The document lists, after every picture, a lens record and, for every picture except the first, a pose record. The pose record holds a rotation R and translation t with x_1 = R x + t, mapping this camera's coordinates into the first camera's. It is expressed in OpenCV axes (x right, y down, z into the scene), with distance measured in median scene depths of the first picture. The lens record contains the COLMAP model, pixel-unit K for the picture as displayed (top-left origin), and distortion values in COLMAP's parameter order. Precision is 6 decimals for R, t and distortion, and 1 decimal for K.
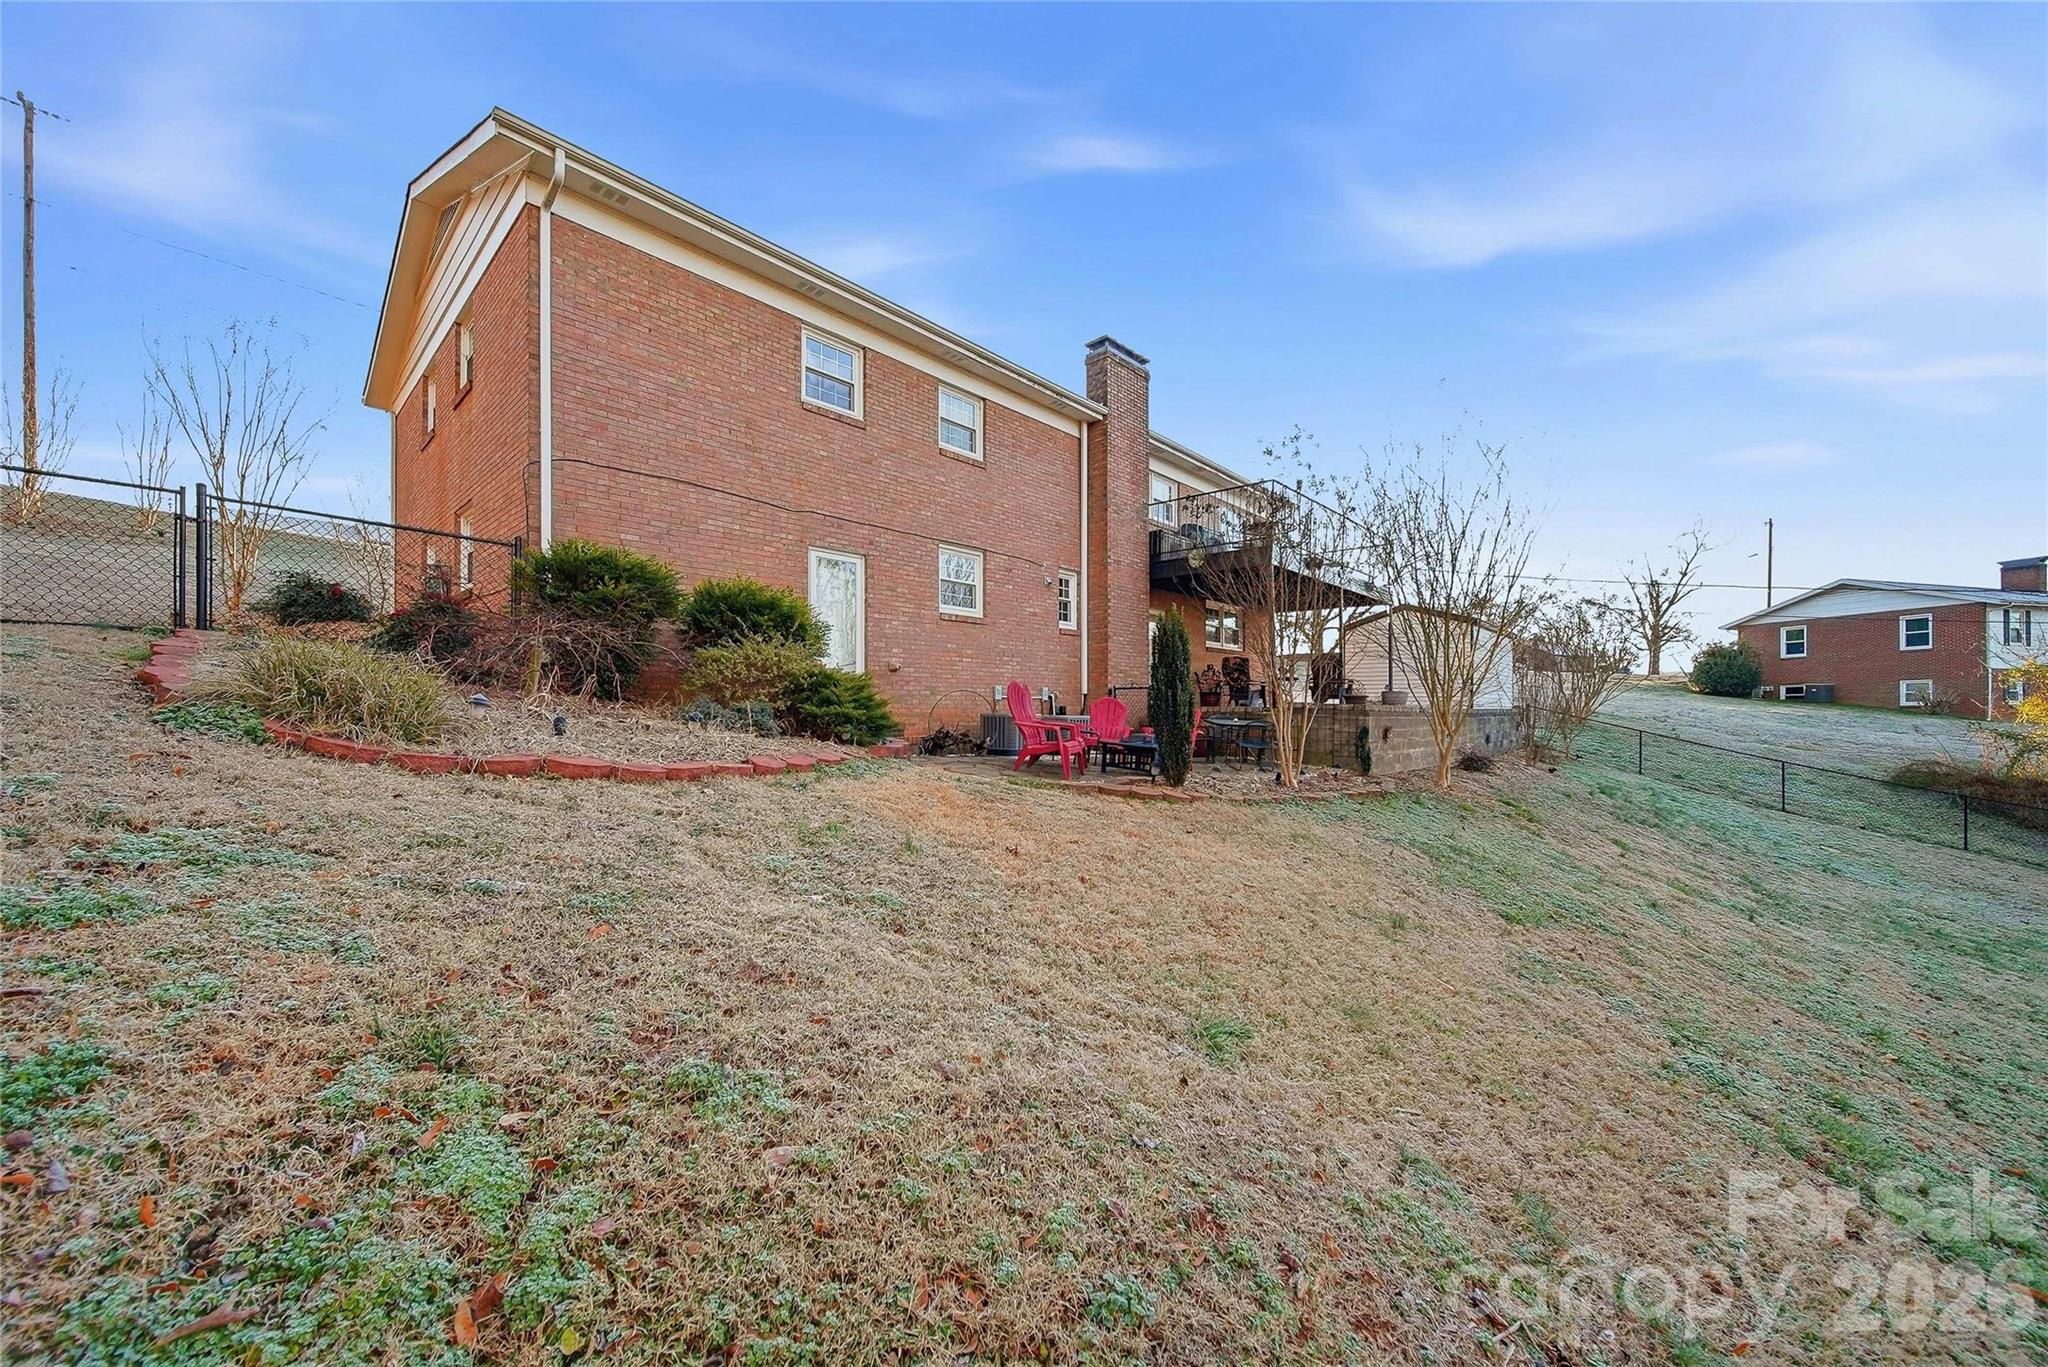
lens RADIAL K [[743.3, 0, 1024.0], [0, 743.3, 683.5], [0, 0, 1]] dist [-0.000326, 0.000046]
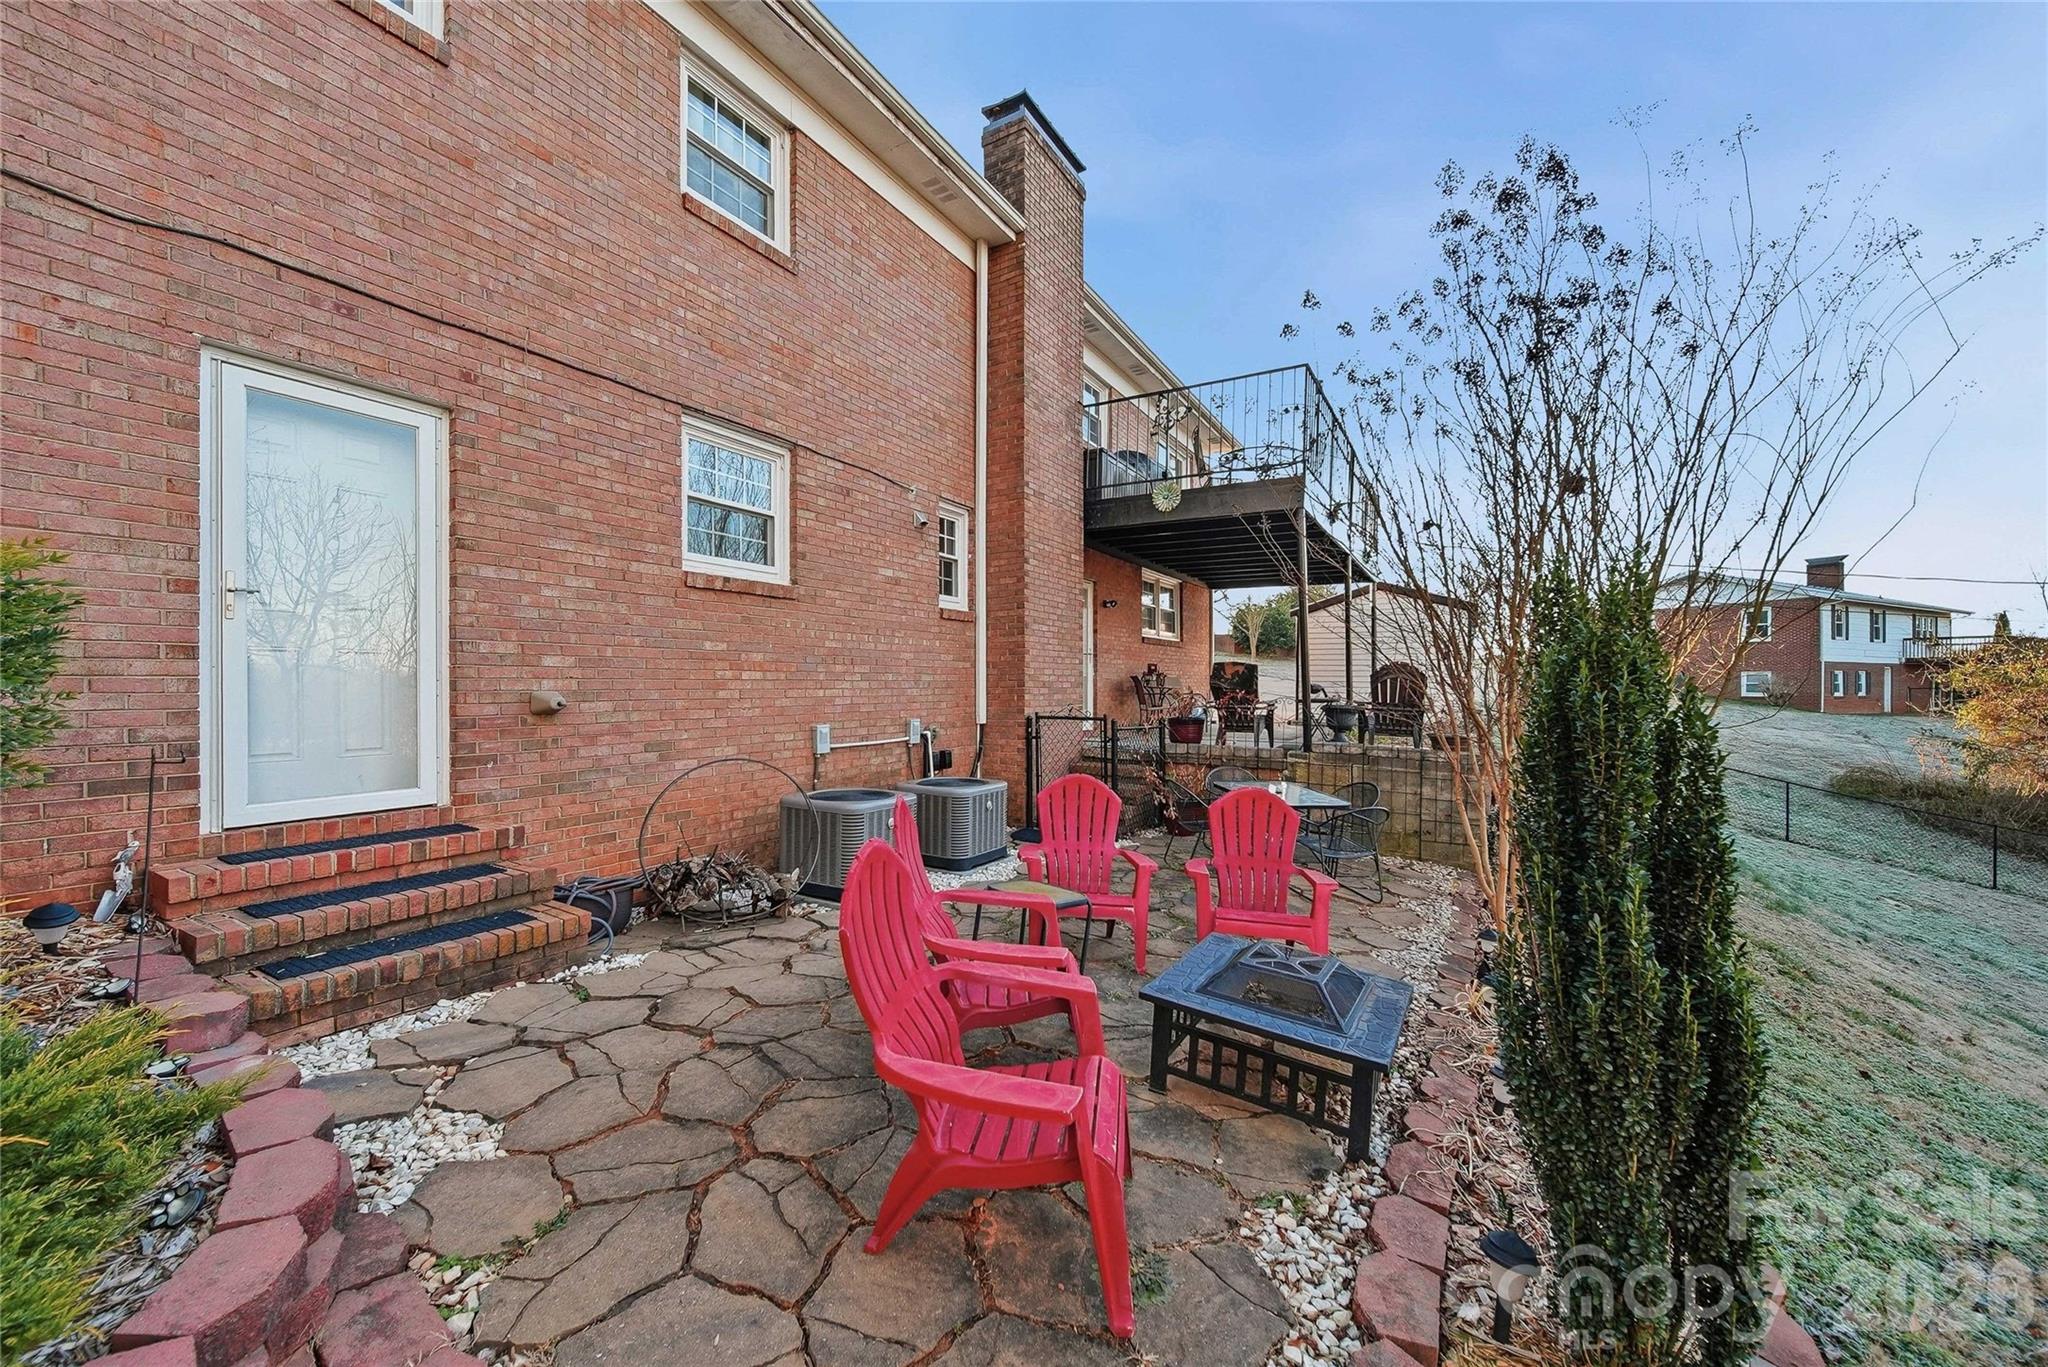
lens RADIAL K [[743.3, 0, 1024.0], [0, 743.3, 683.5], [0, 0, 1]] dist [-0.000326, 0.000046]
pose [[0.977592, -0.000232, 0.210510, -0.007285], [-0.007986, 0.999239, 0.038188, -0.039023], [-0.210359, -0.039013, 0.976845, 0.435129]]
